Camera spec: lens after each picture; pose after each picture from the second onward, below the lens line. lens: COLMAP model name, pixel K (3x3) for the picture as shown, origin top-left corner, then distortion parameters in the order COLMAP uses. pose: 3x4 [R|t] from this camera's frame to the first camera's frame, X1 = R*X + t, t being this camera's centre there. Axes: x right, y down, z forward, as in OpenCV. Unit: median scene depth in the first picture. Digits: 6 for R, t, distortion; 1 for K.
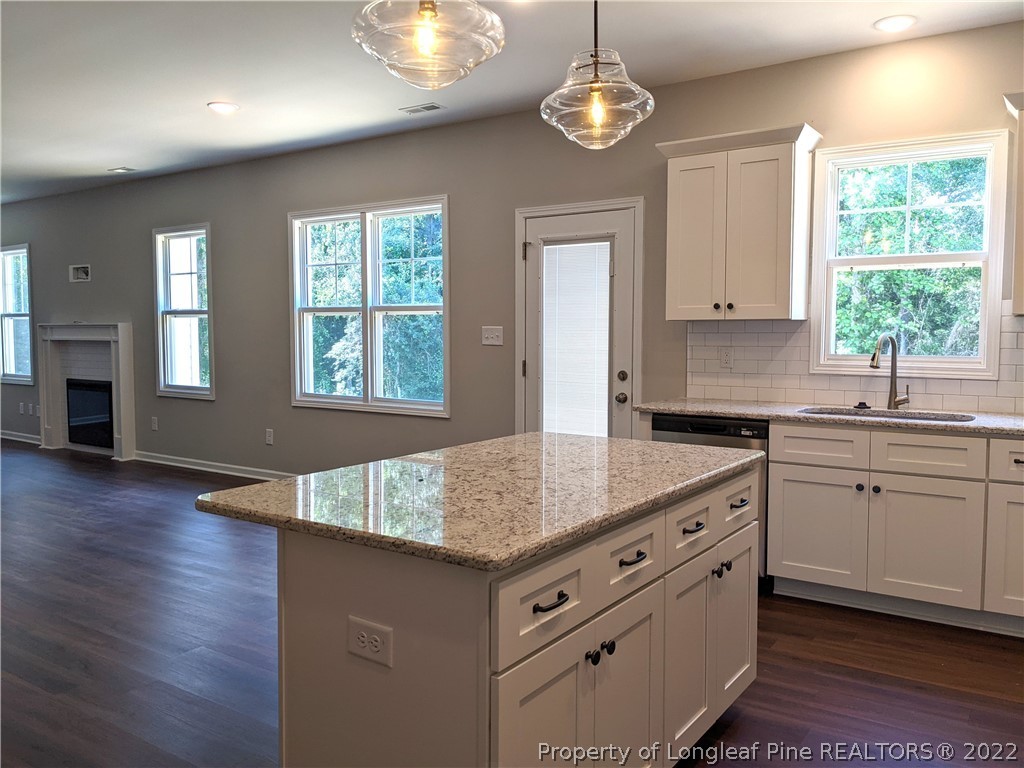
lens RADIAL K [[810.5, 0, 513.0], [0, 810.5, 379.4], [0, 0, 1]] dist [0.039537, -0.016157]
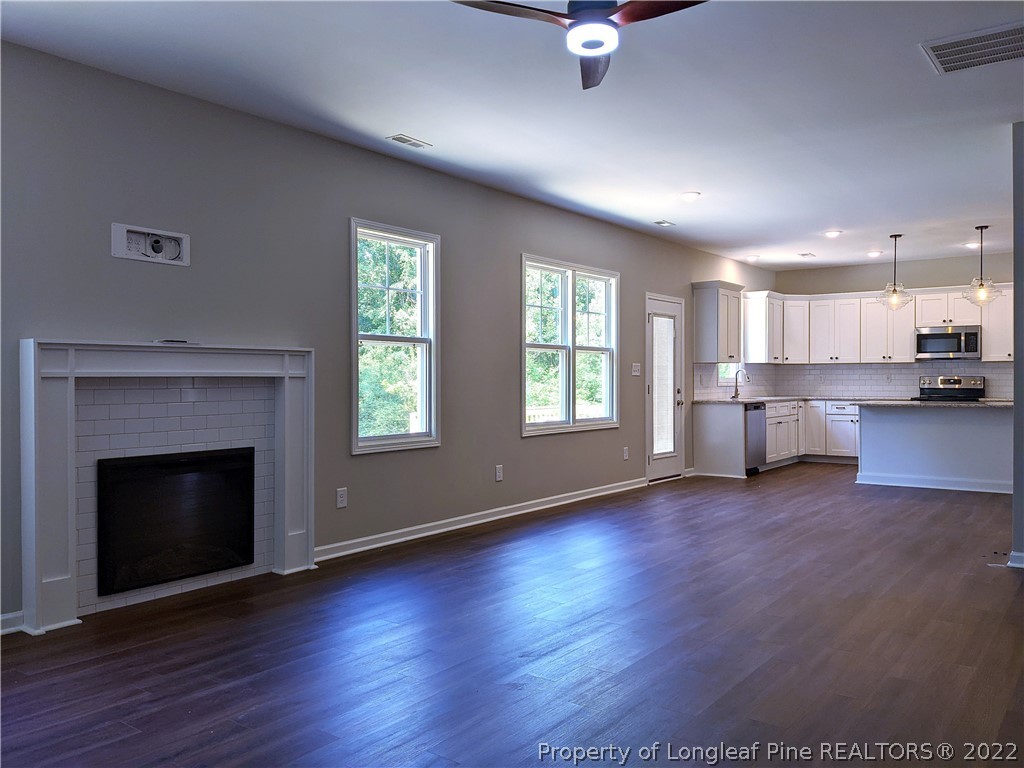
lens RADIAL K [[810.5, 0, 527.5], [0, 810.5, 382.6], [0, 0, 1]] dist [0.039537, -0.016157]
pose [[0.025927, -0.004412, 0.999654, -1.707227], [0.066427, 0.997788, 0.002681, -0.051024], [-0.997454, 0.066335, 0.026163, 1.261408]]
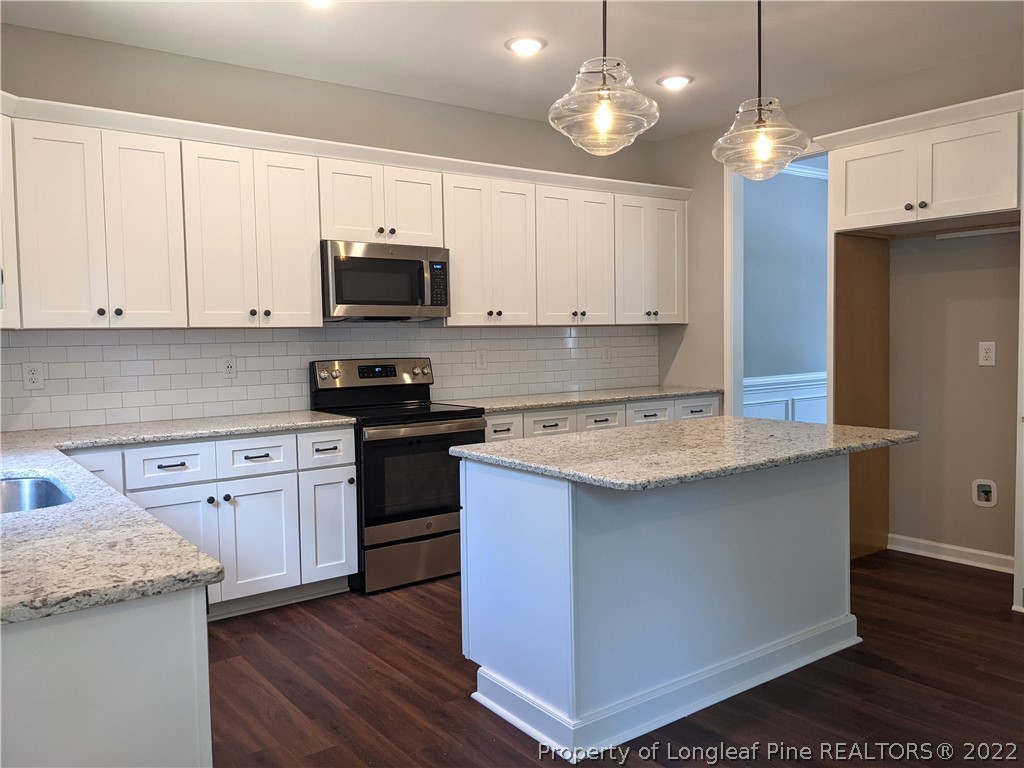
lens RADIAL K [[799.6, 0, 517.6], [0, 799.6, 382.7], [0, 0, 1]] dist [0.013321, -0.003229]
pose [[-0.948373, 0.005948, 0.317102, -0.059275], [0.043792, 0.992703, 0.112351, -0.057765], [-0.314120, 0.120437, -0.941713, 1.043913]]
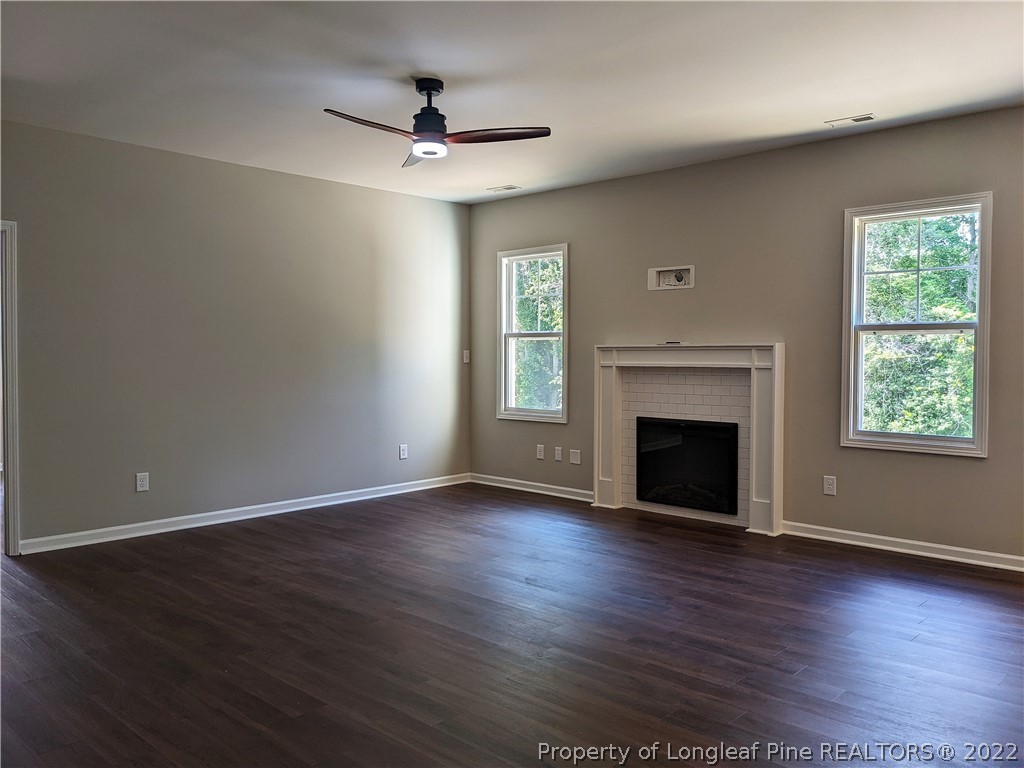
lens RADIAL K [[794.0, 0, 510.8], [0, 794.0, 389.9], [0, 0, 1]] dist [0.005091, 0.001301]
pose [[0.987614, 0.009993, -0.156587, -0.927724], [-0.013066, 0.999742, -0.018606, -0.018533], [0.156360, 0.020421, 0.987489, 0.426010]]
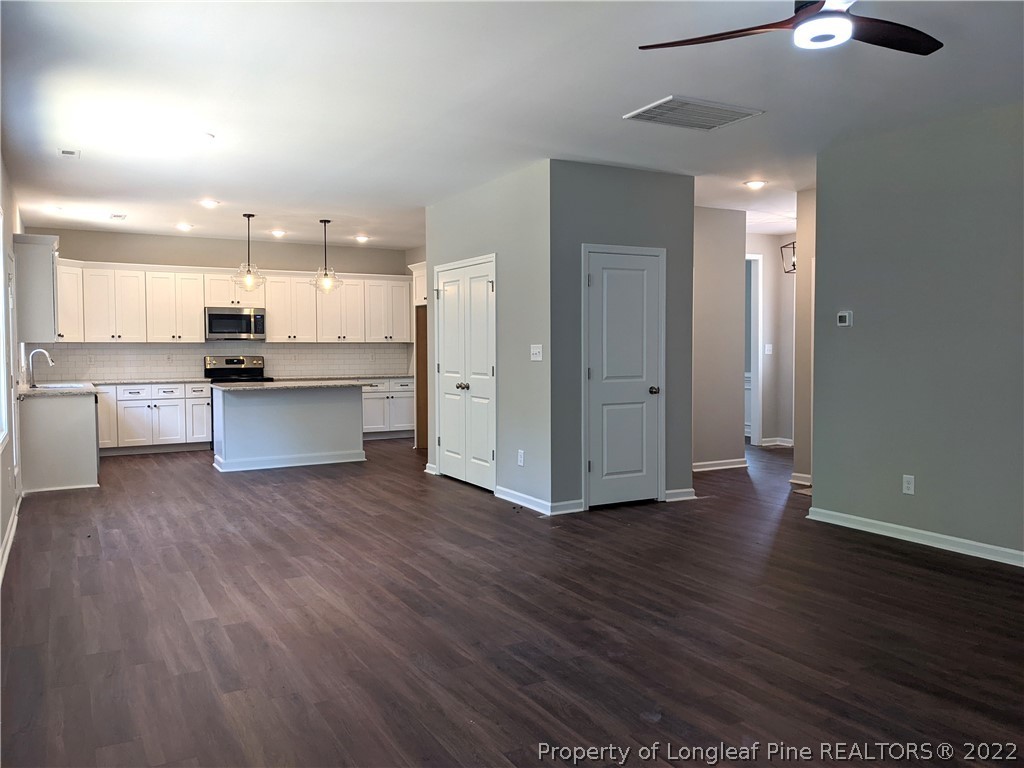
lens RADIAL K [[810.5, 0, 514.2], [0, 810.5, 383.2], [0, 0, 1]] dist [0.039537, -0.016157]
pose [[-0.896482, -0.016225, 0.442782, -1.200833], [0.032768, 0.994165, 0.102774, -0.113768], [-0.441866, 0.106644, -0.890720, 1.808002]]
